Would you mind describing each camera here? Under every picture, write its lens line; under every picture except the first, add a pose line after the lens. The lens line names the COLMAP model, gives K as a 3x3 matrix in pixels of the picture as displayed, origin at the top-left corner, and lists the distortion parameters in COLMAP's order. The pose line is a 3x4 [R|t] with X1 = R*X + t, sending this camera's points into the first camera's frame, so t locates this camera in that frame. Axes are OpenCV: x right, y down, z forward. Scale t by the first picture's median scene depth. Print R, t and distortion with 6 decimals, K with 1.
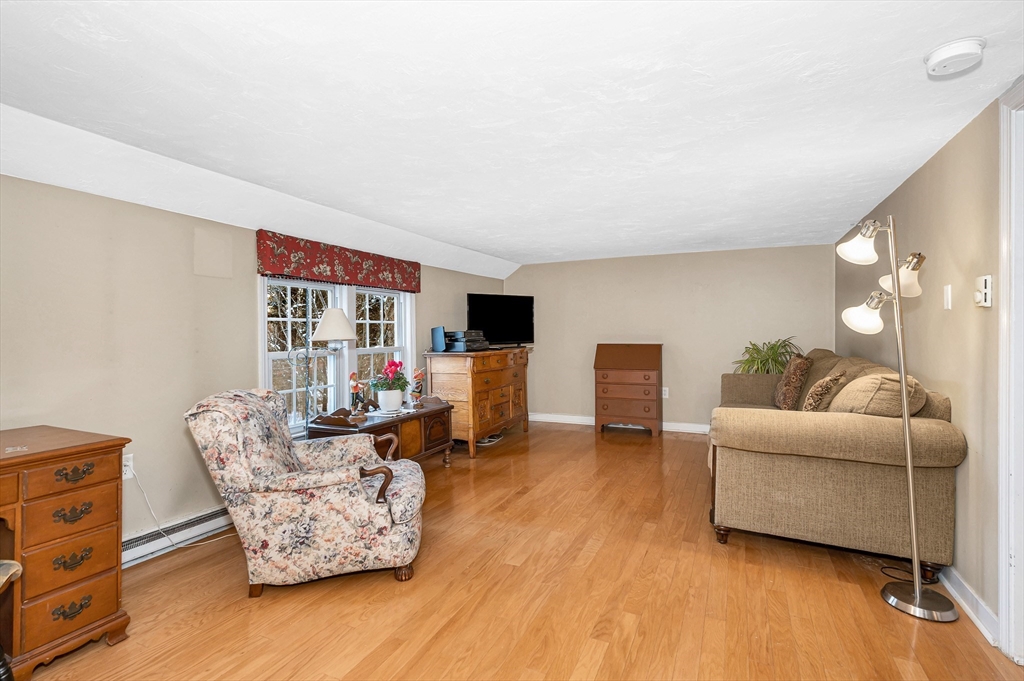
lens RADIAL K [[476.3, 0, 516.5], [0, 476.3, 335.4], [0, 0, 1]] dist [-0.000942, -0.000281]
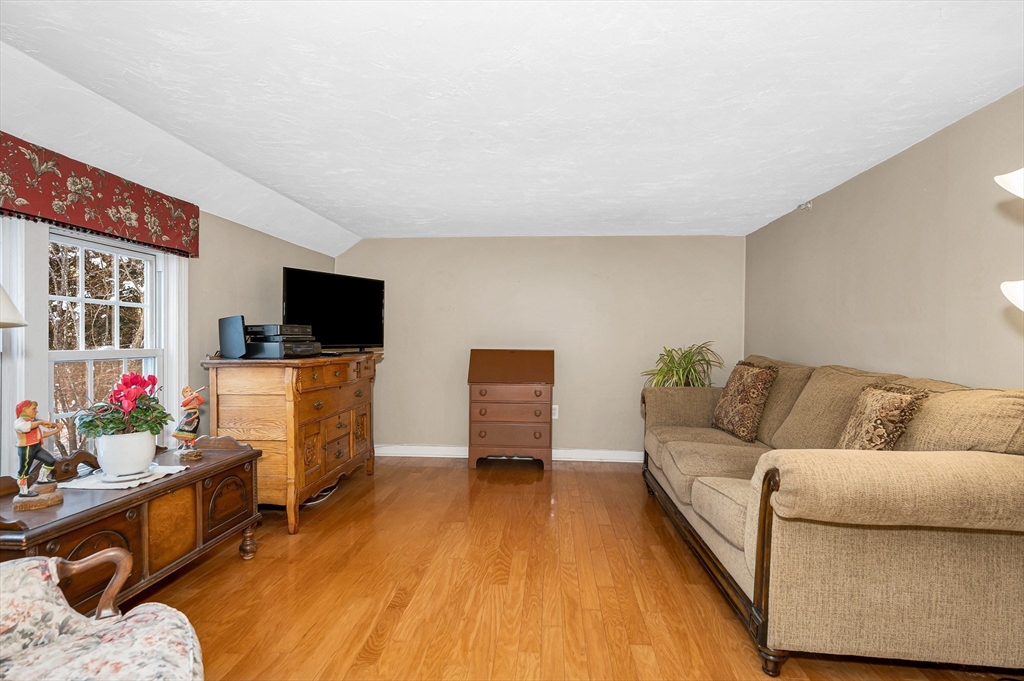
lens RADIAL K [[504.4, 0, 509.7], [0, 504.4, 344.5], [0, 0, 1]] dist [-0.000143, -0.001001]
pose [[0.938296, 0.012220, 0.345616, -0.062449], [-0.011705, 0.999925, -0.003575, 0.016602], [-0.345634, -0.000691, 0.938369, 0.320388]]
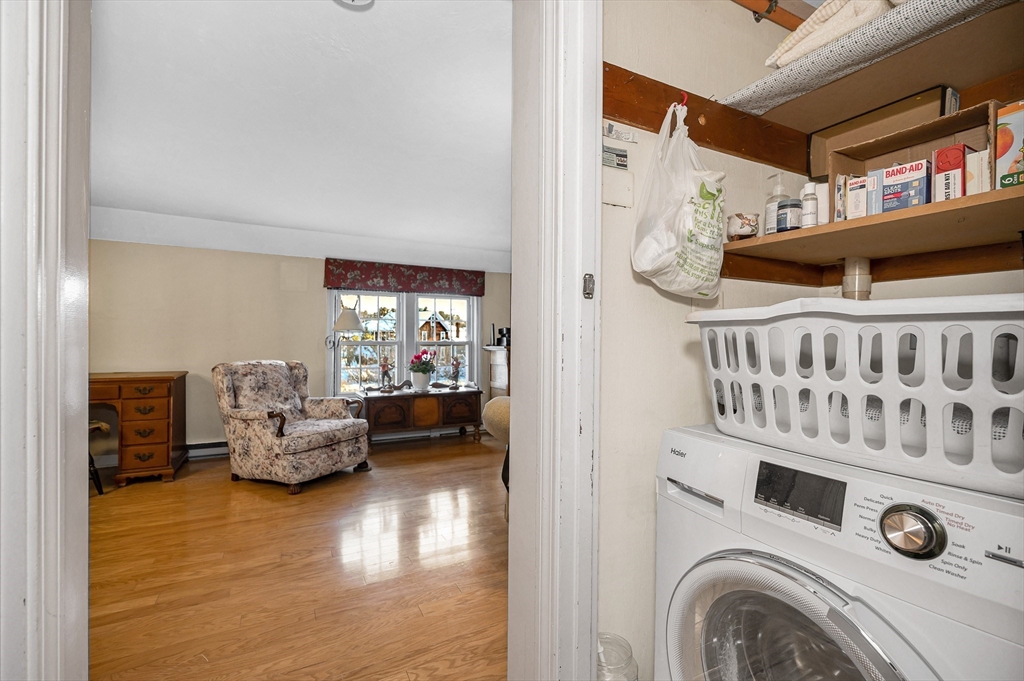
lens RADIAL K [[443.8, 0, 512.0], [0, 443.8, 340.5], [0, 0, 1]] dist [0.000231, 0.000095]
pose [[0.789183, 0.010349, -0.614071, 0.591348], [-0.013592, 0.999907, -0.000617, 0.023162], [0.614008, 0.008833, 0.789251, 0.187263]]
